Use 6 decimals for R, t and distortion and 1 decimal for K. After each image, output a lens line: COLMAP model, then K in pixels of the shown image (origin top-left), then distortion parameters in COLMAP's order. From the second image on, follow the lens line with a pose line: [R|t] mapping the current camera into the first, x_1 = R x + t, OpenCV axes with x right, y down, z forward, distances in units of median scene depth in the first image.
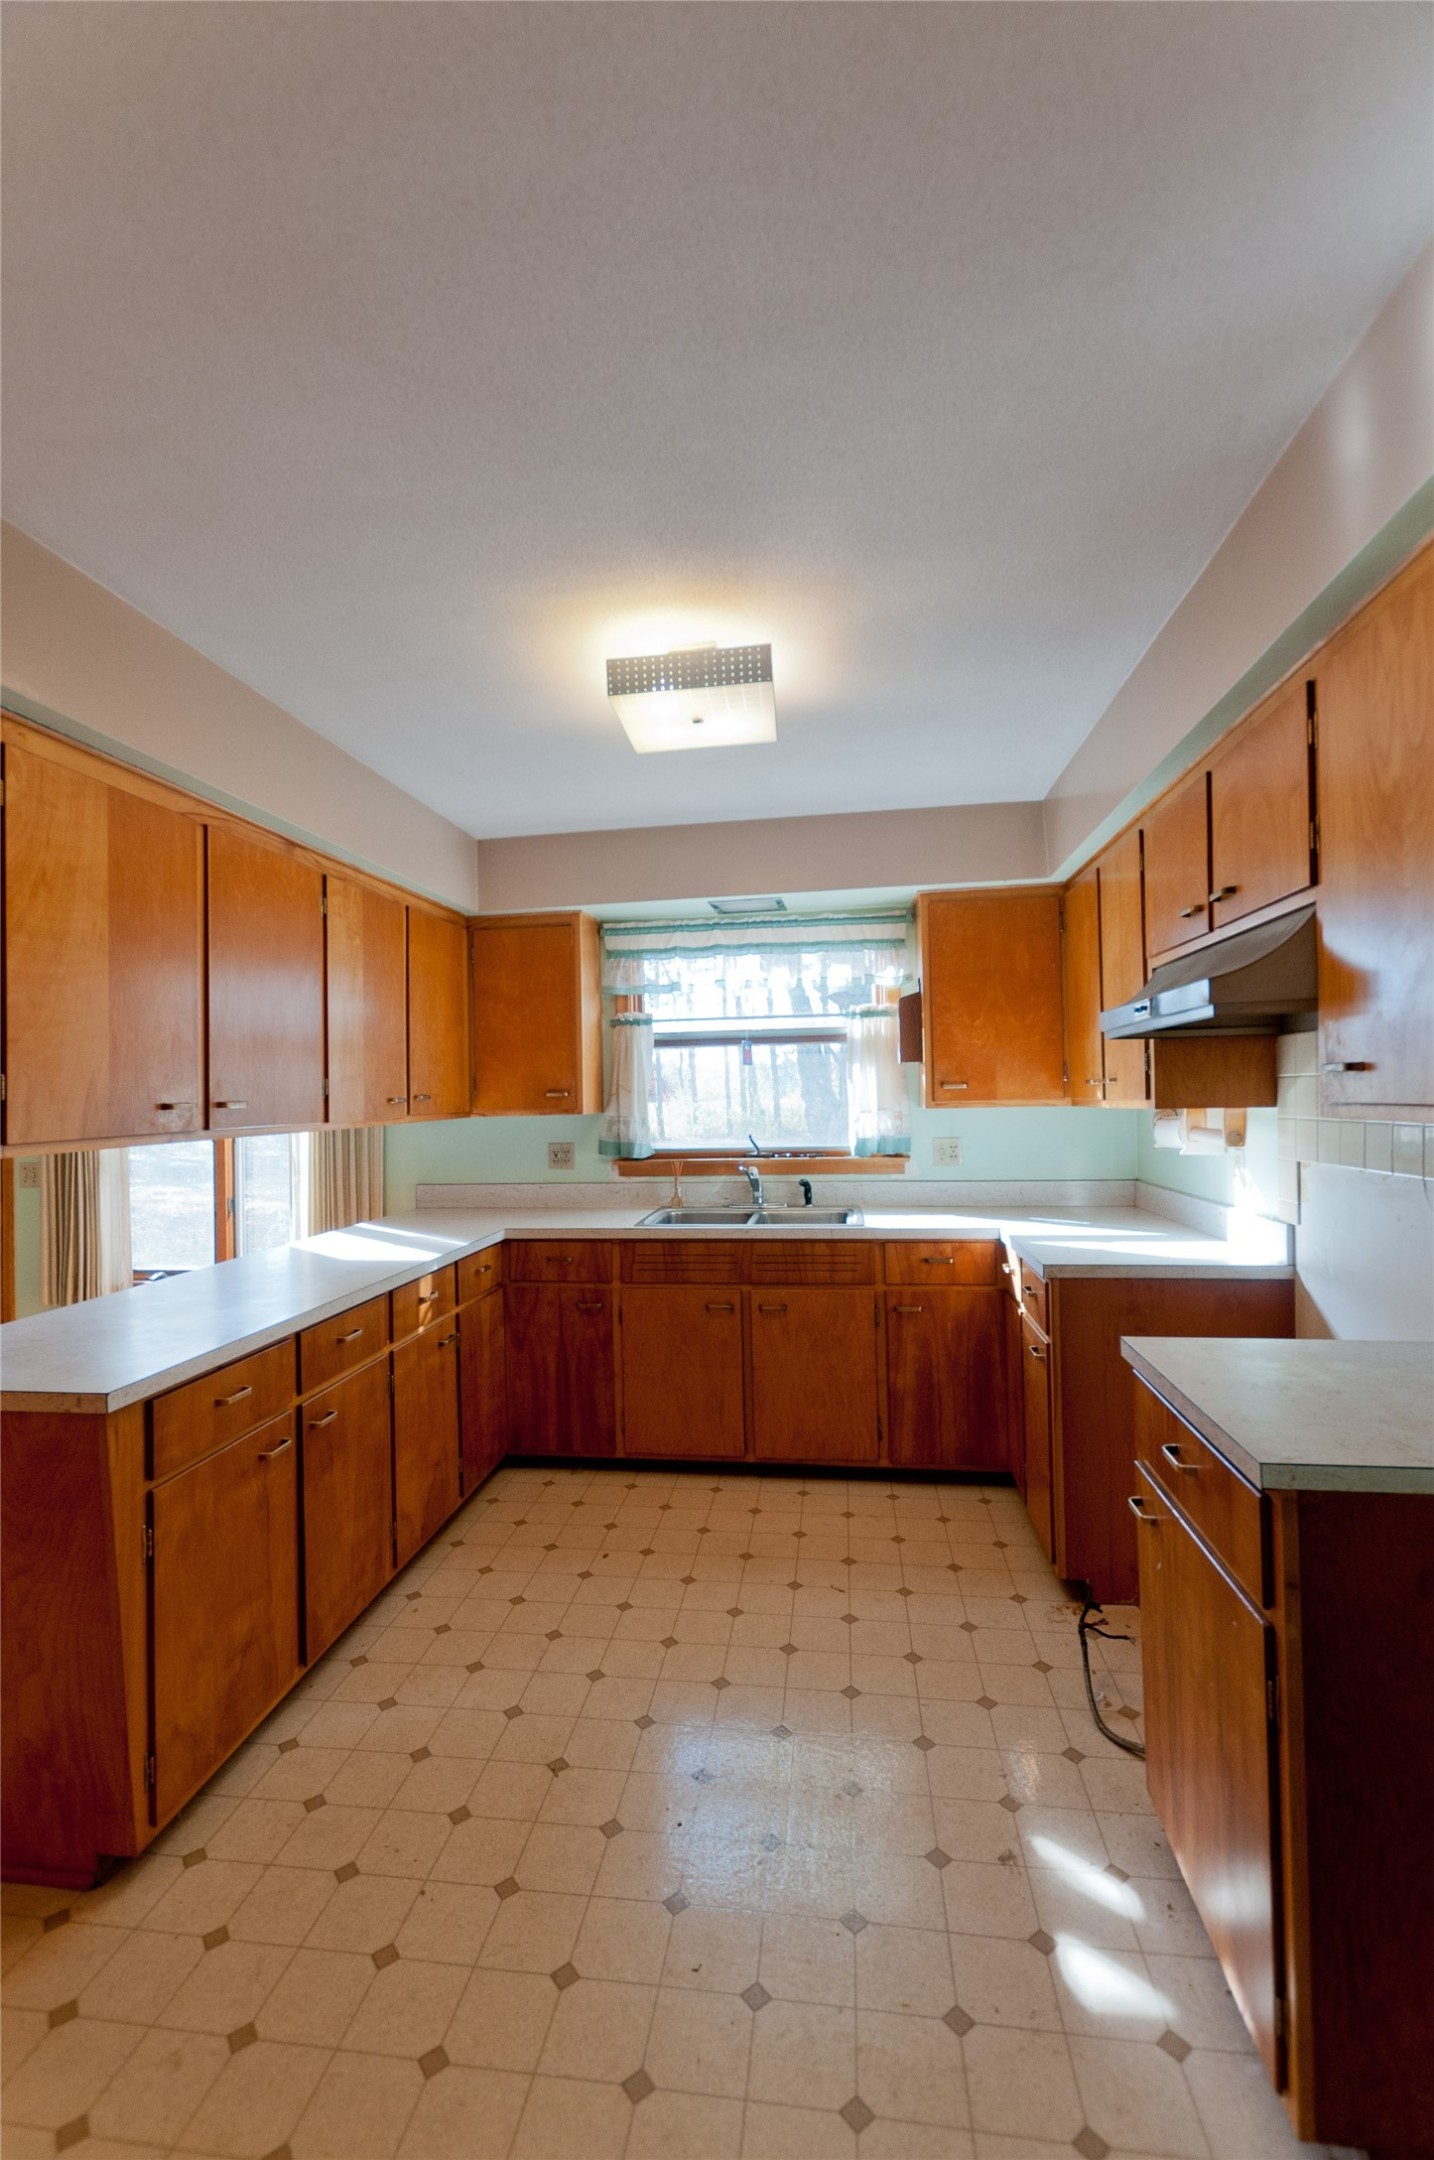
lens RADIAL K [[937.9, 0, 706.0], [0, 937.9, 1087.1], [0, 0, 1]] dist [0.006199, -0.000659]
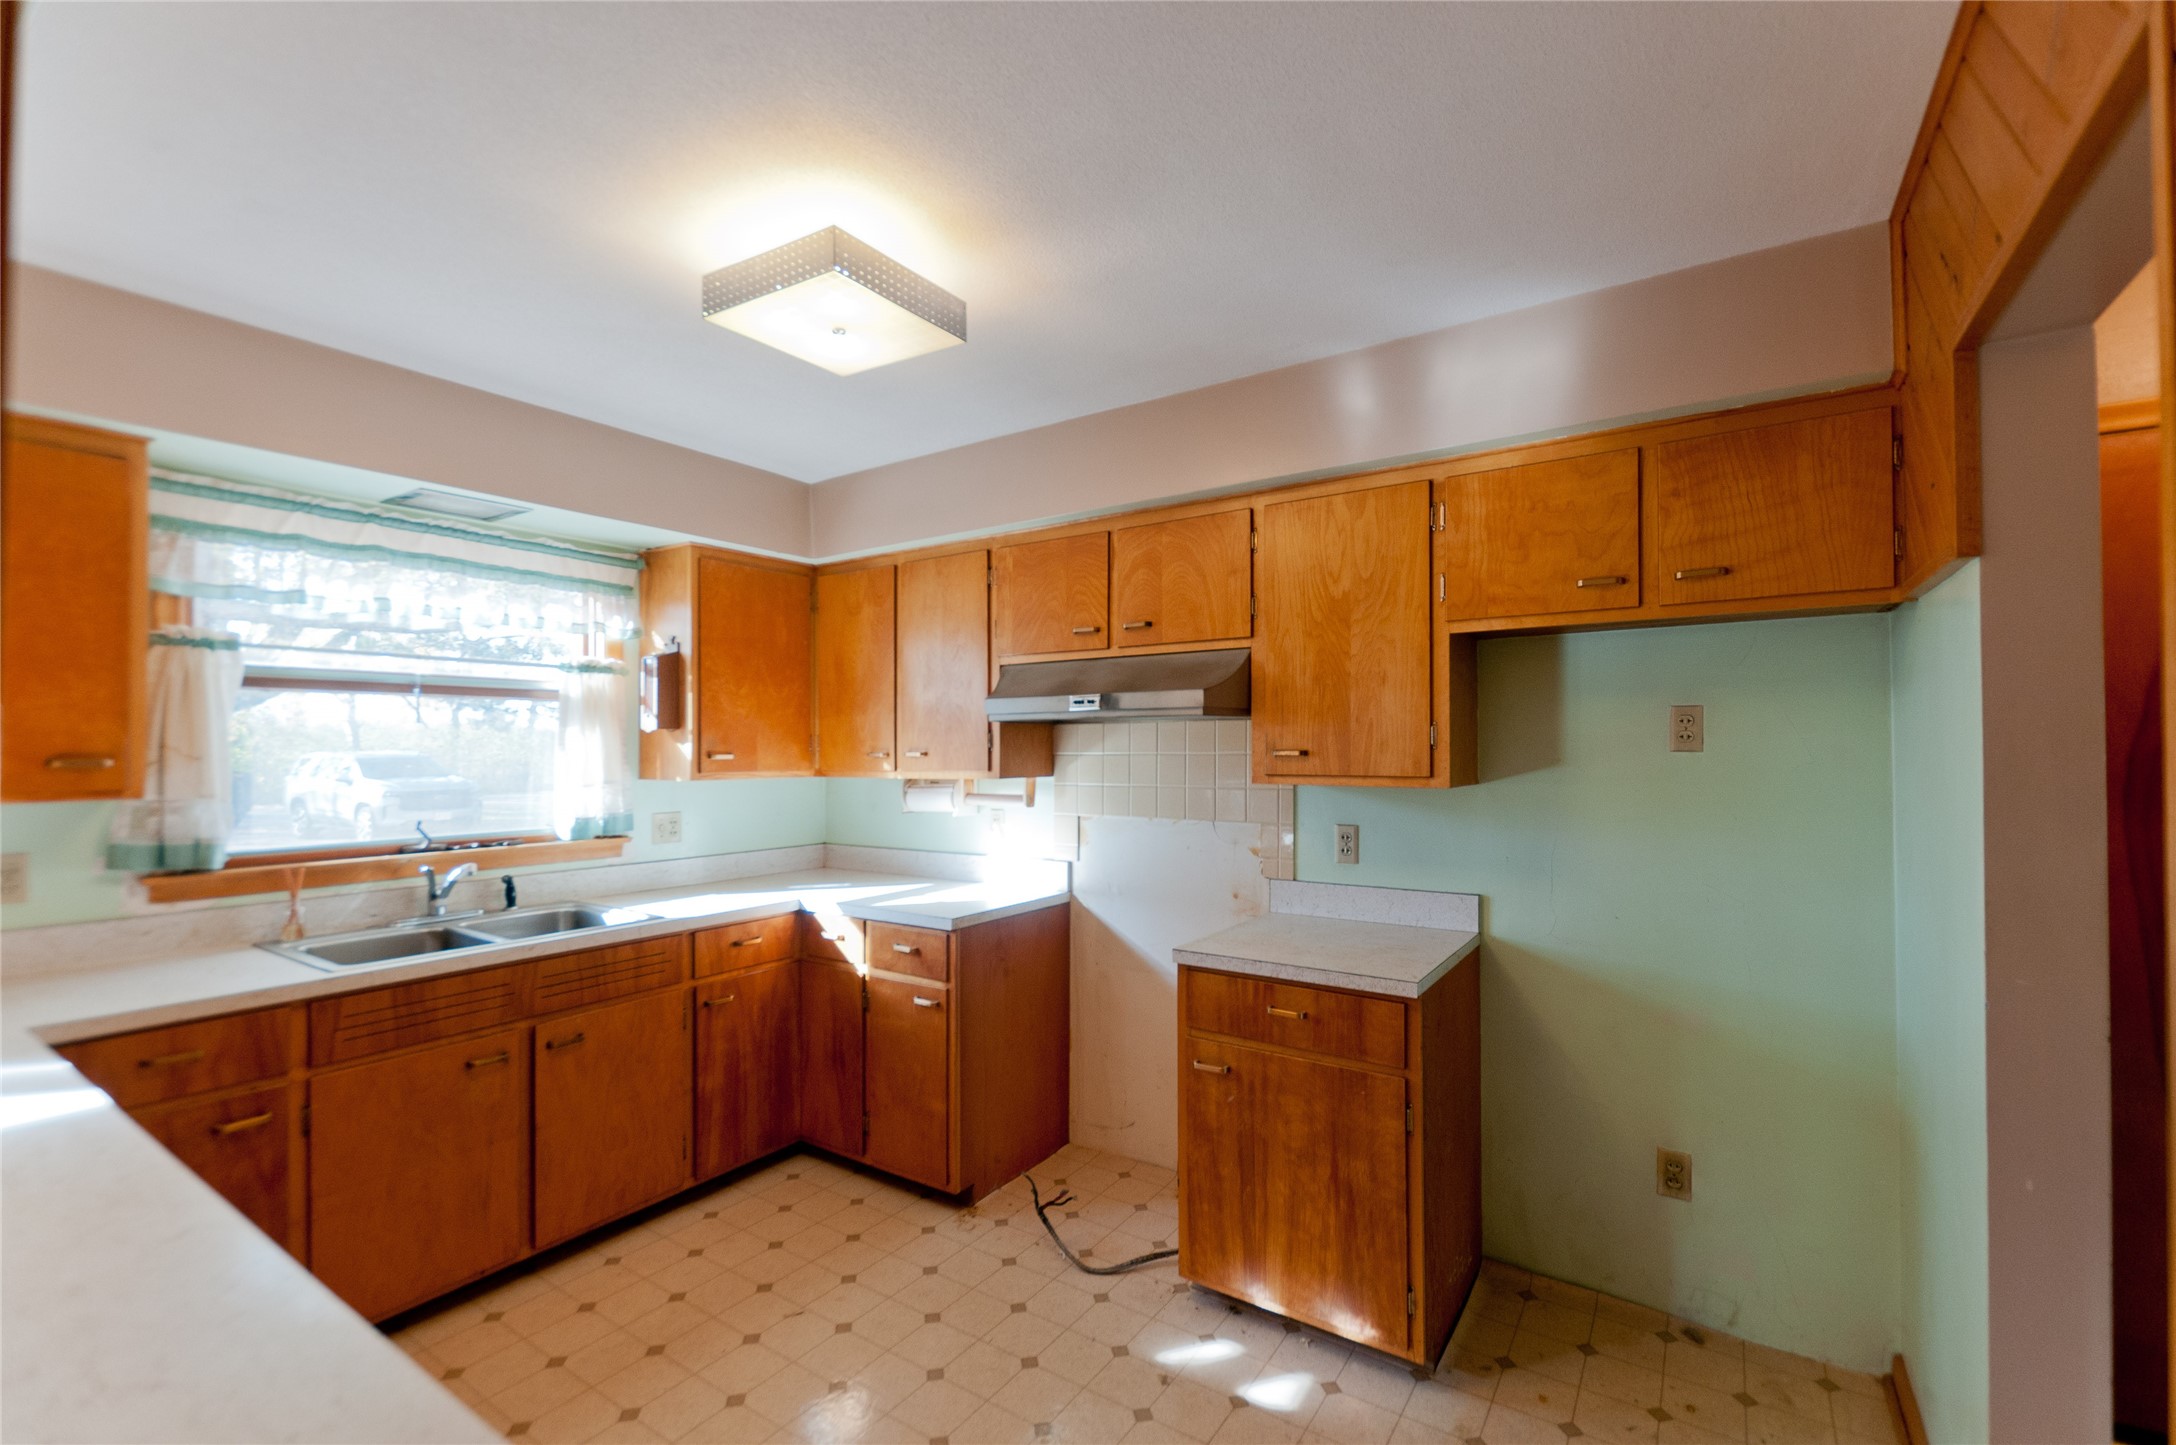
lens RADIAL K [[944.8, 0, 1040.6], [0, 944.8, 739.0], [0, 0, 1]] dist [0.006199, -0.000659]
pose [[0.441507, 0.028089, 0.896818, -0.446821], [-0.012523, 0.999605, -0.025144, 0.001082], [-0.897170, -0.000129, 0.441685, 0.293298]]
